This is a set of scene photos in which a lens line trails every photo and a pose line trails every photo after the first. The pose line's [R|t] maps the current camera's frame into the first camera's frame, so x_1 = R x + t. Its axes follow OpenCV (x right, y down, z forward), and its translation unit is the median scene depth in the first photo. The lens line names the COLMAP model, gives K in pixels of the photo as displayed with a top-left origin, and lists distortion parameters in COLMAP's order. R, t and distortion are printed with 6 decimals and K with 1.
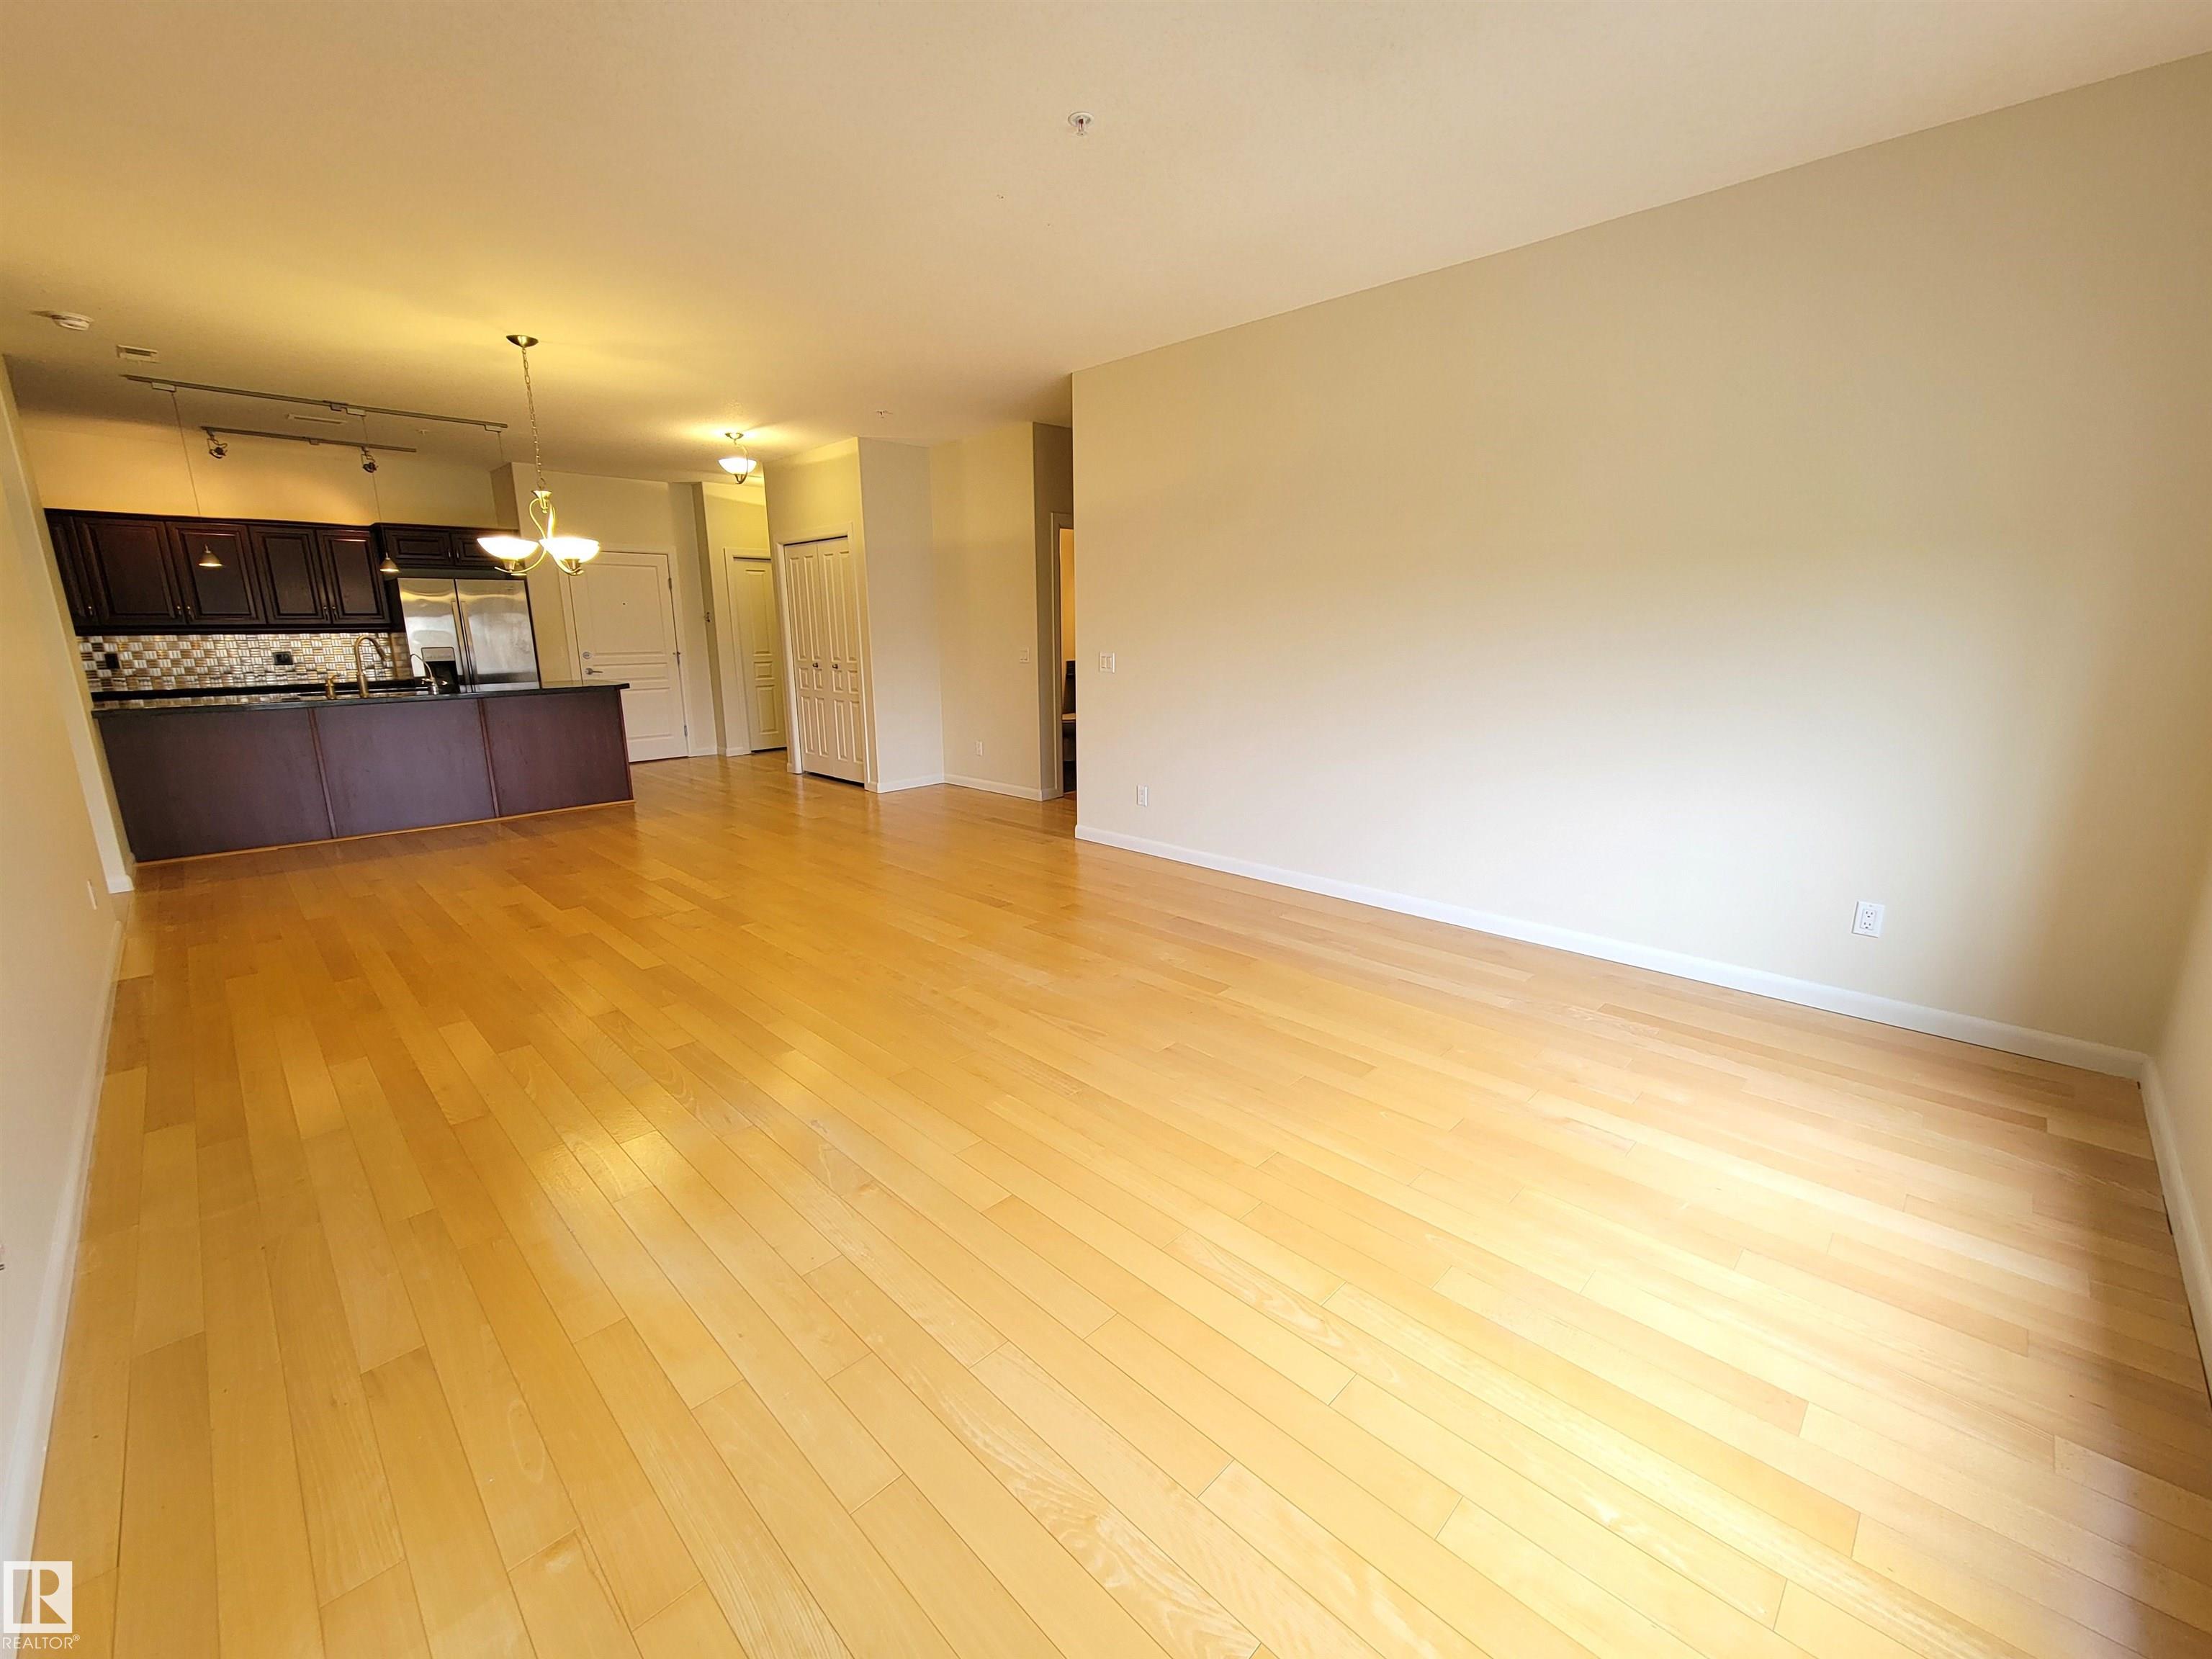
lens RADIAL K [[907.4, 0, 1094.8], [0, 907.4, 822.2], [0, 0, 1]] dist [0.000092, 0.000211]
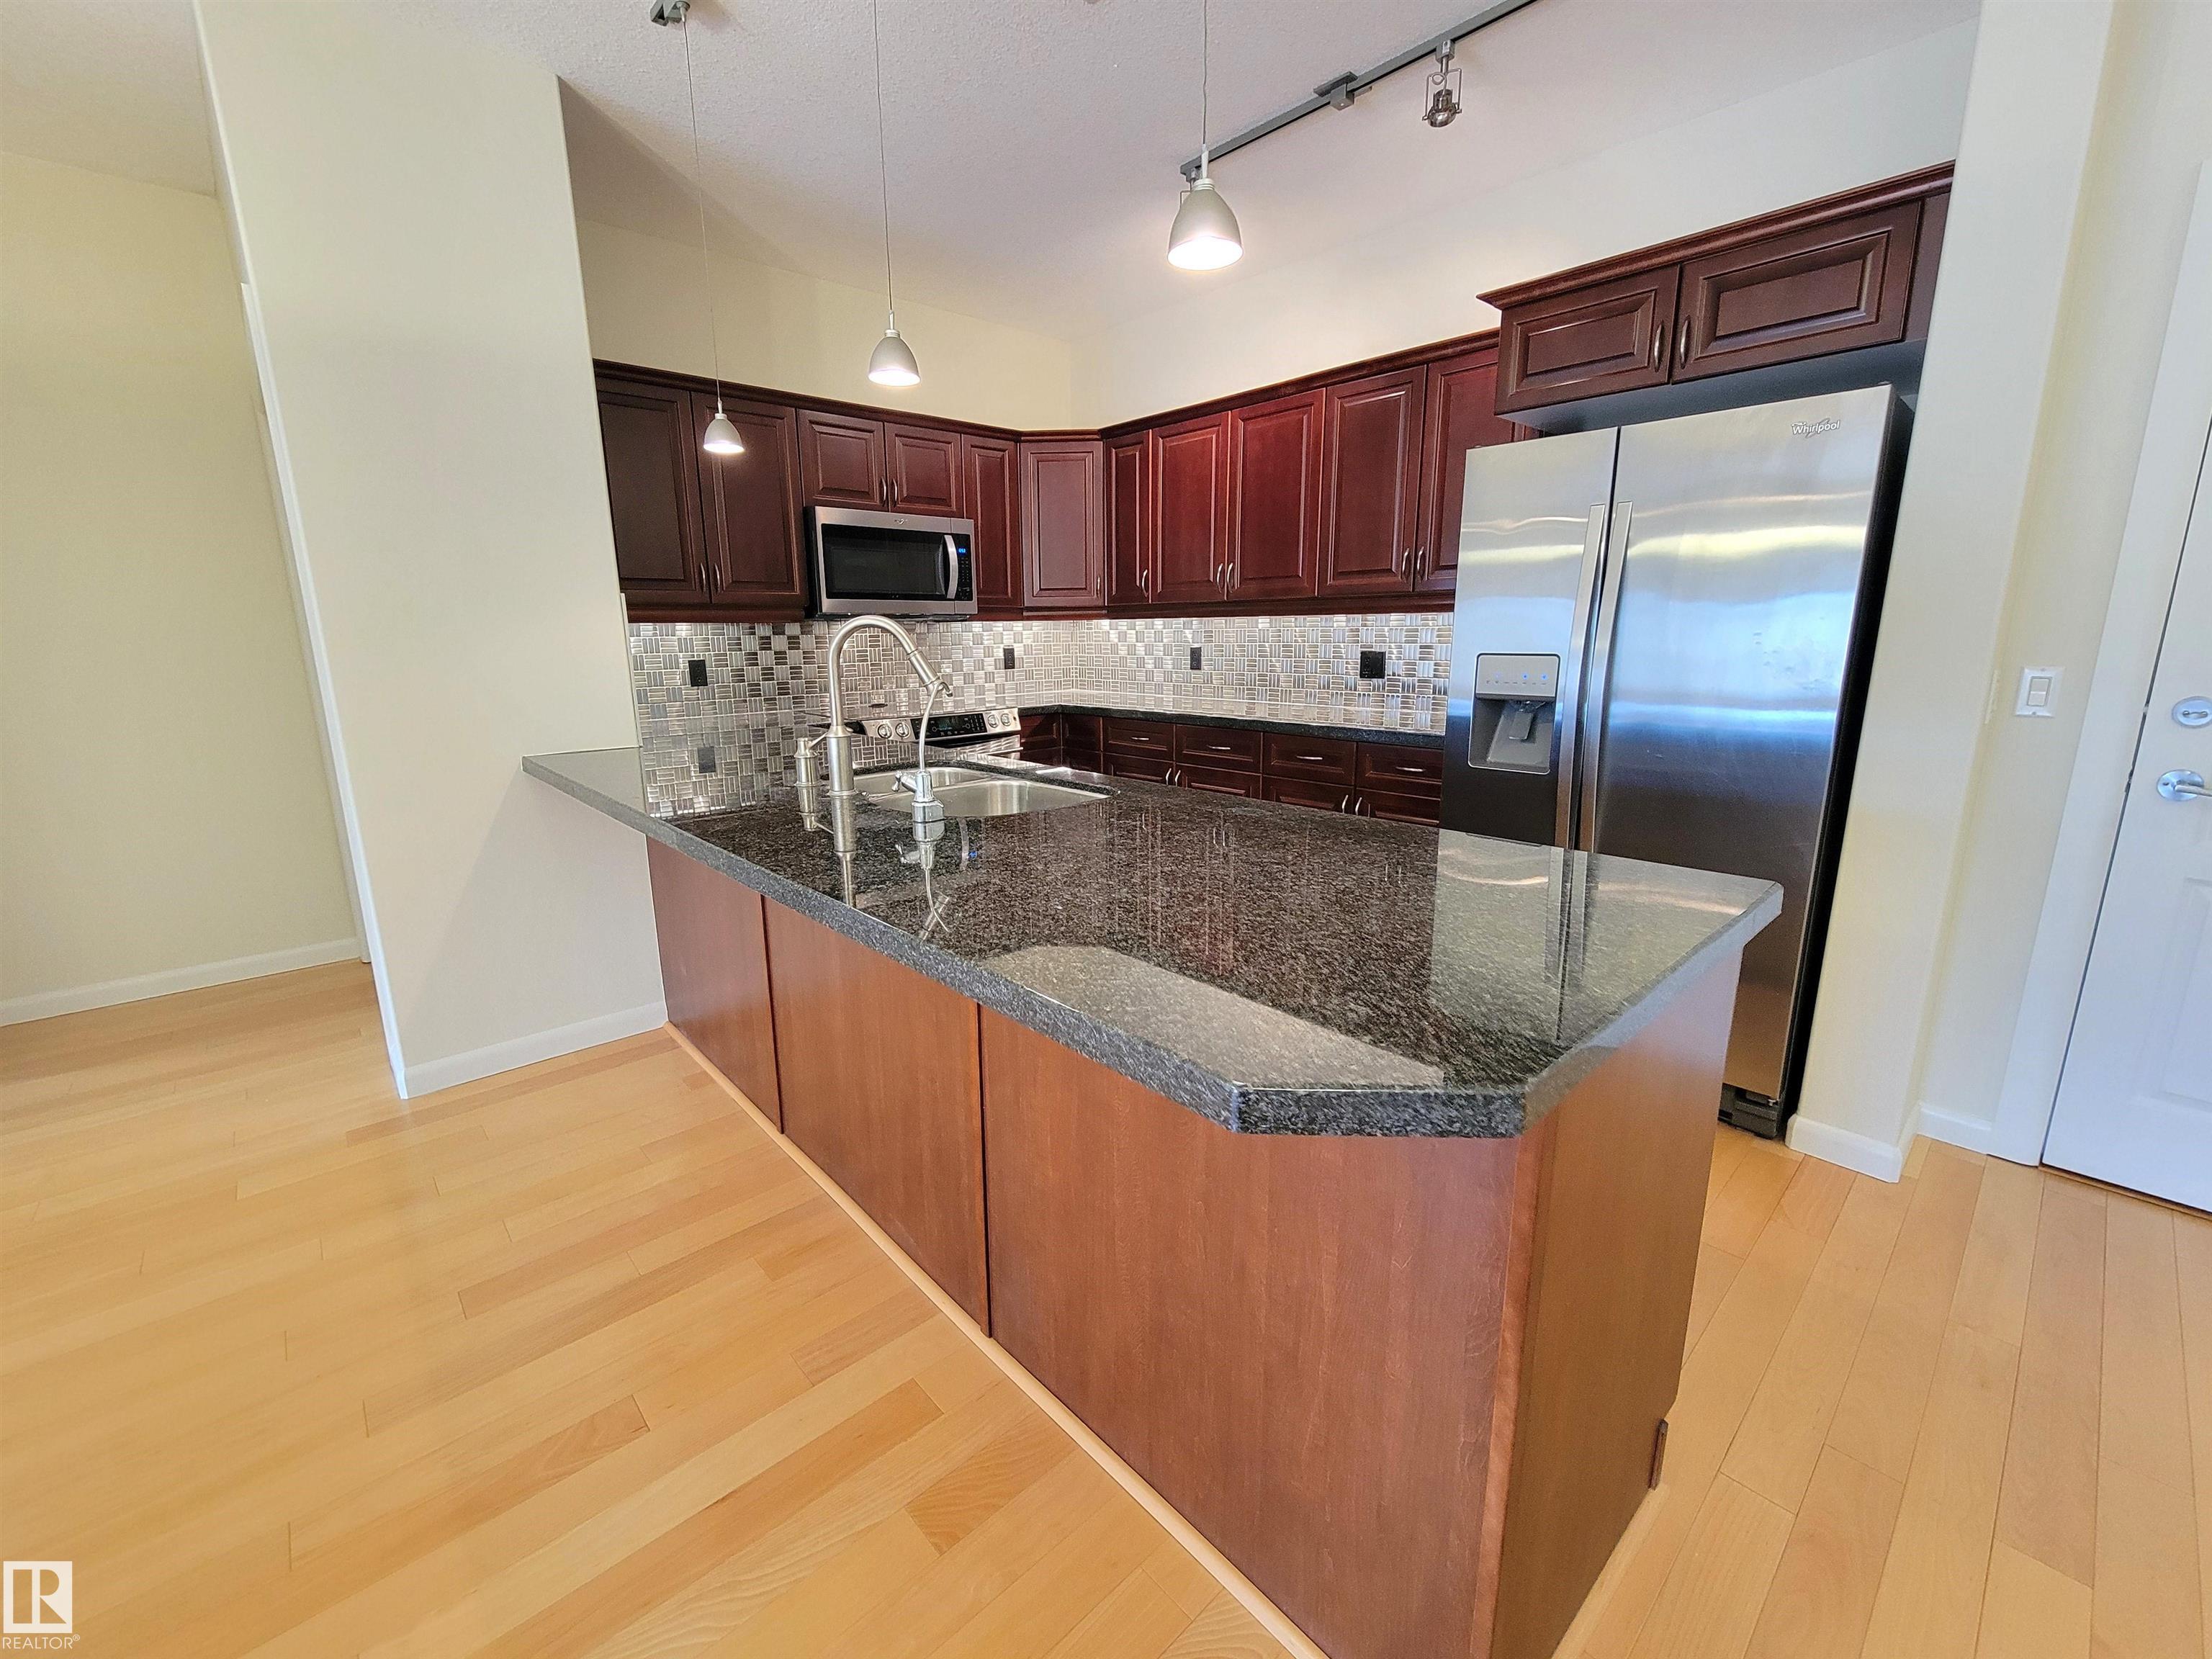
lens RADIAL K [[907.4, 0, 1094.8], [0, 907.4, 822.2], [0, 0, 1]] dist [0.000092, 0.000211]
pose [[-0.049720, 0.219355, -0.974377, -0.386624], [-0.205419, 0.952481, 0.224908, -0.179458], [0.977410, 0.211338, -0.002297, 0.875581]]
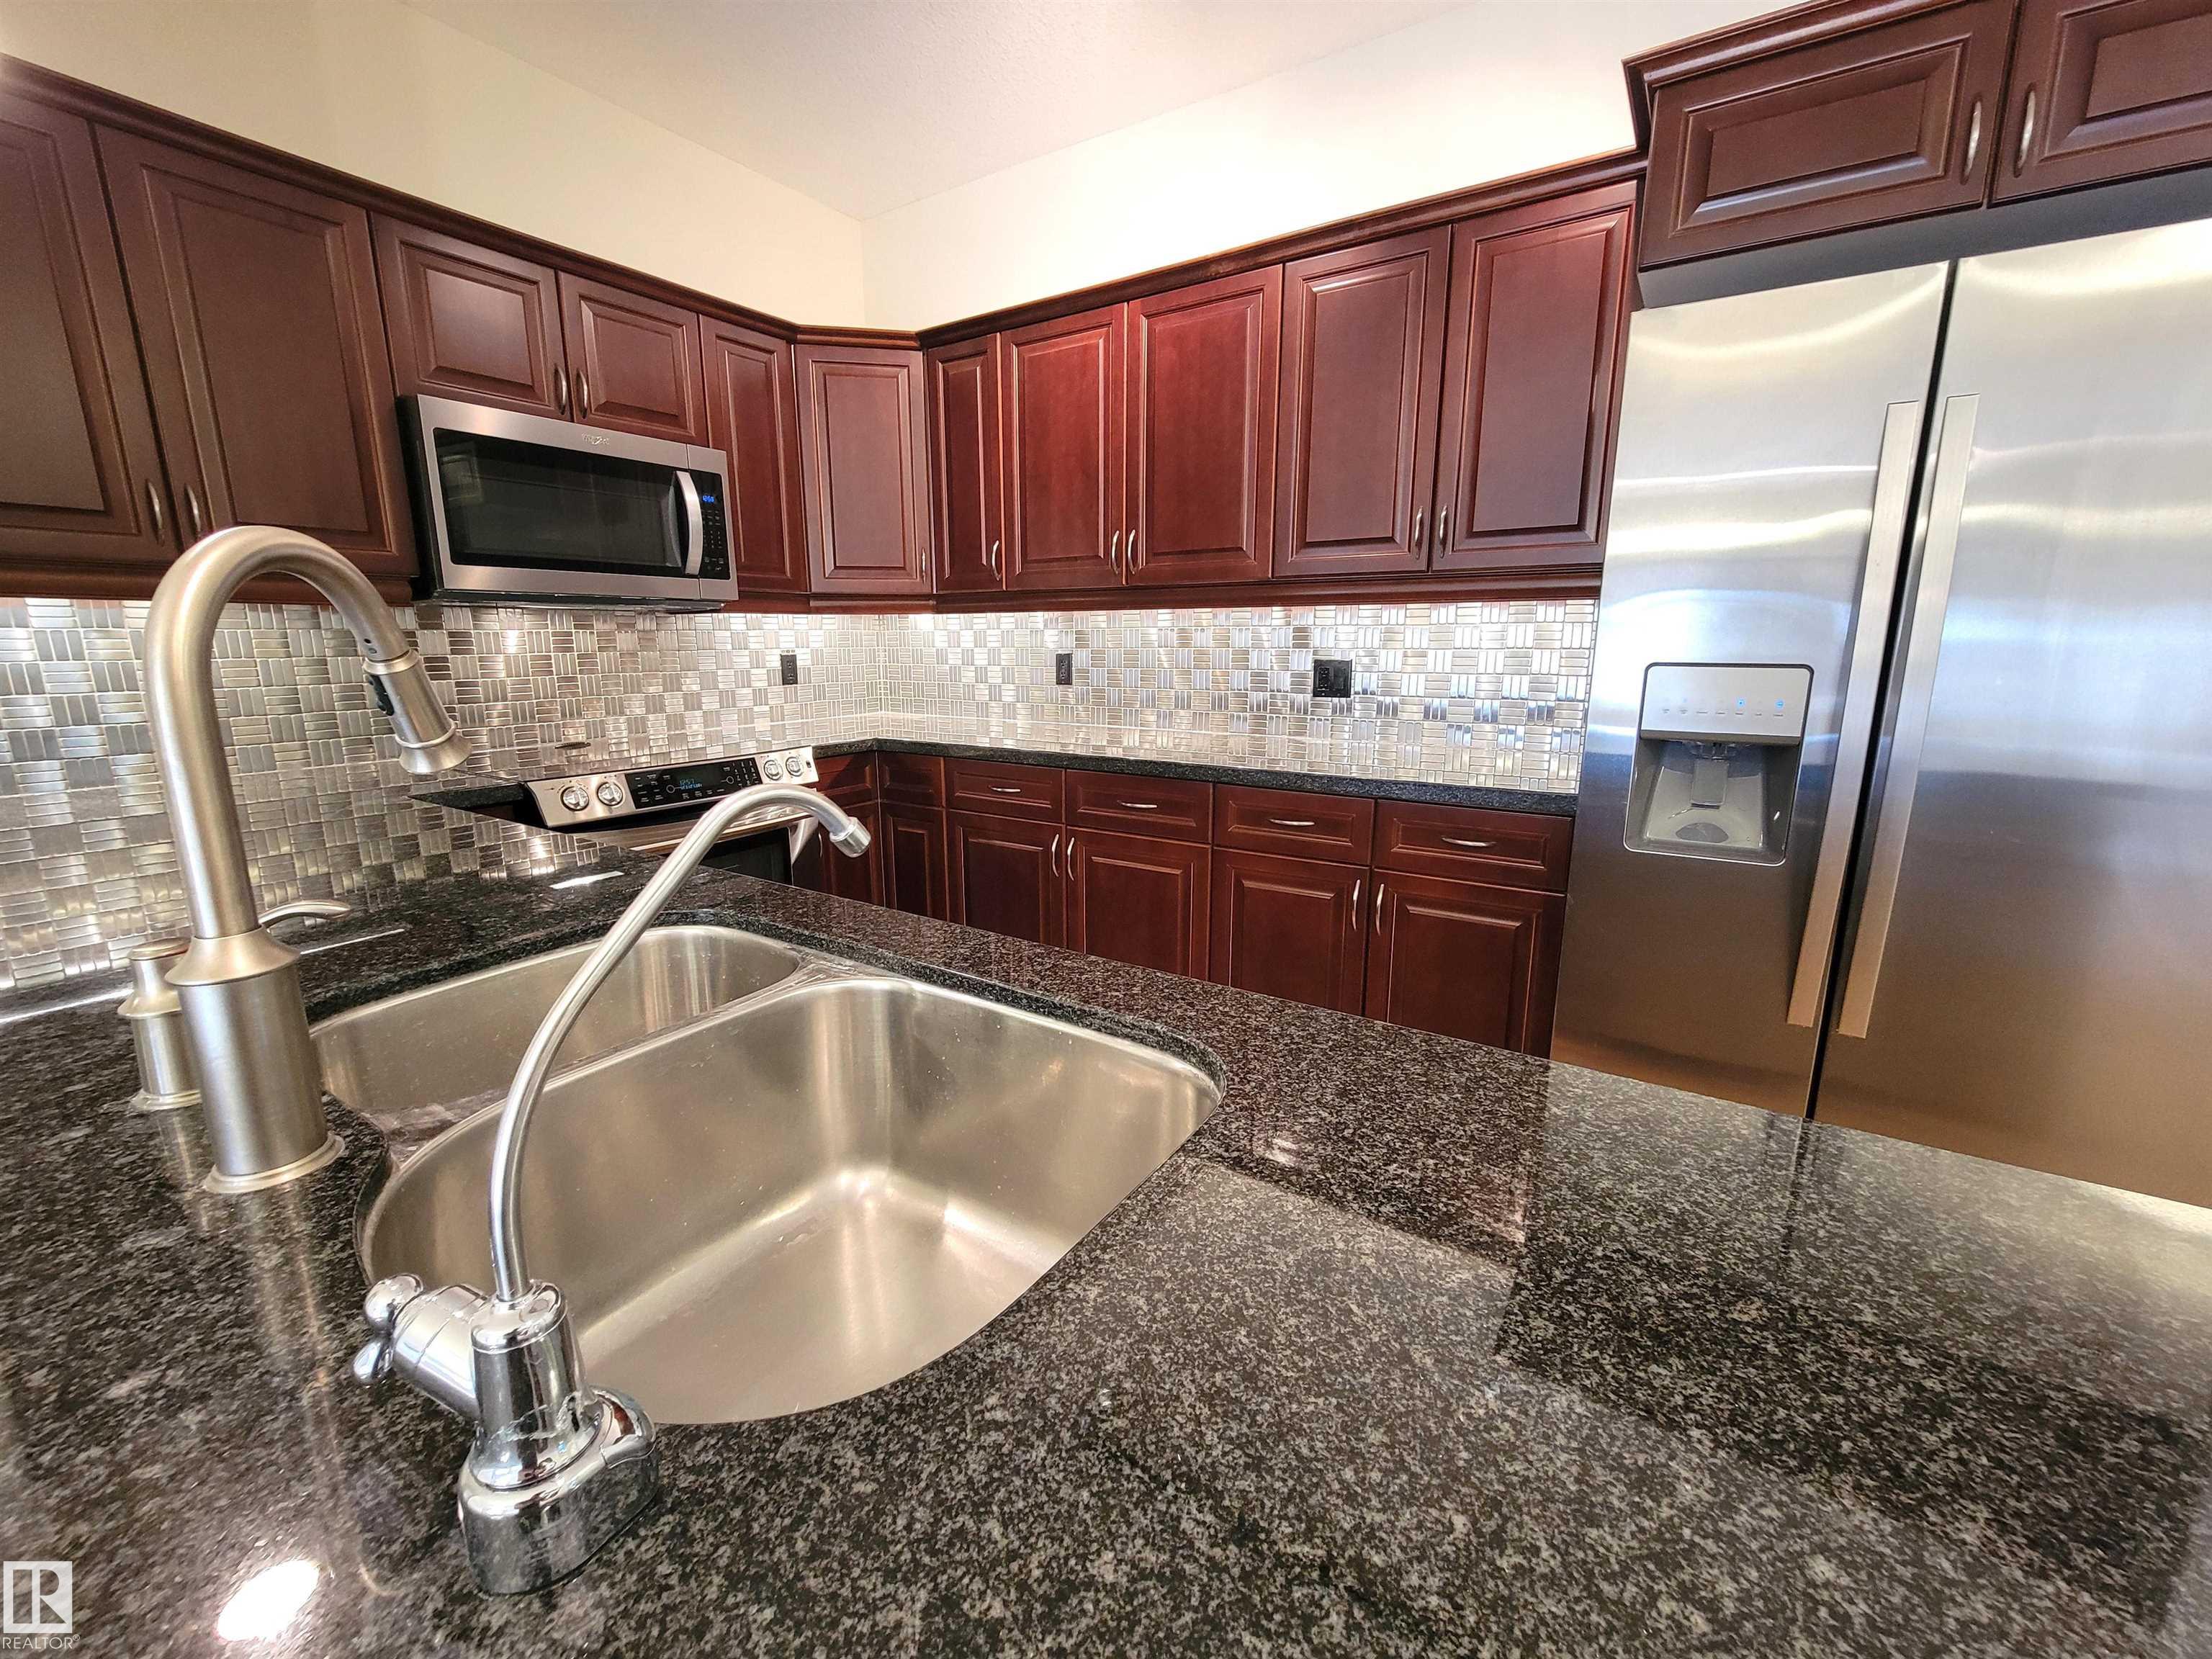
lens RADIAL K [[907.4, 0, 1094.8], [0, 907.4, 822.2], [0, 0, 1]] dist [0.000092, 0.000211]
pose [[0.197845, 0.207258, -0.958072, -0.565151], [-0.211424, 0.963409, 0.164753, -0.165602], [0.957161, 0.169964, 0.234425, 0.842381]]
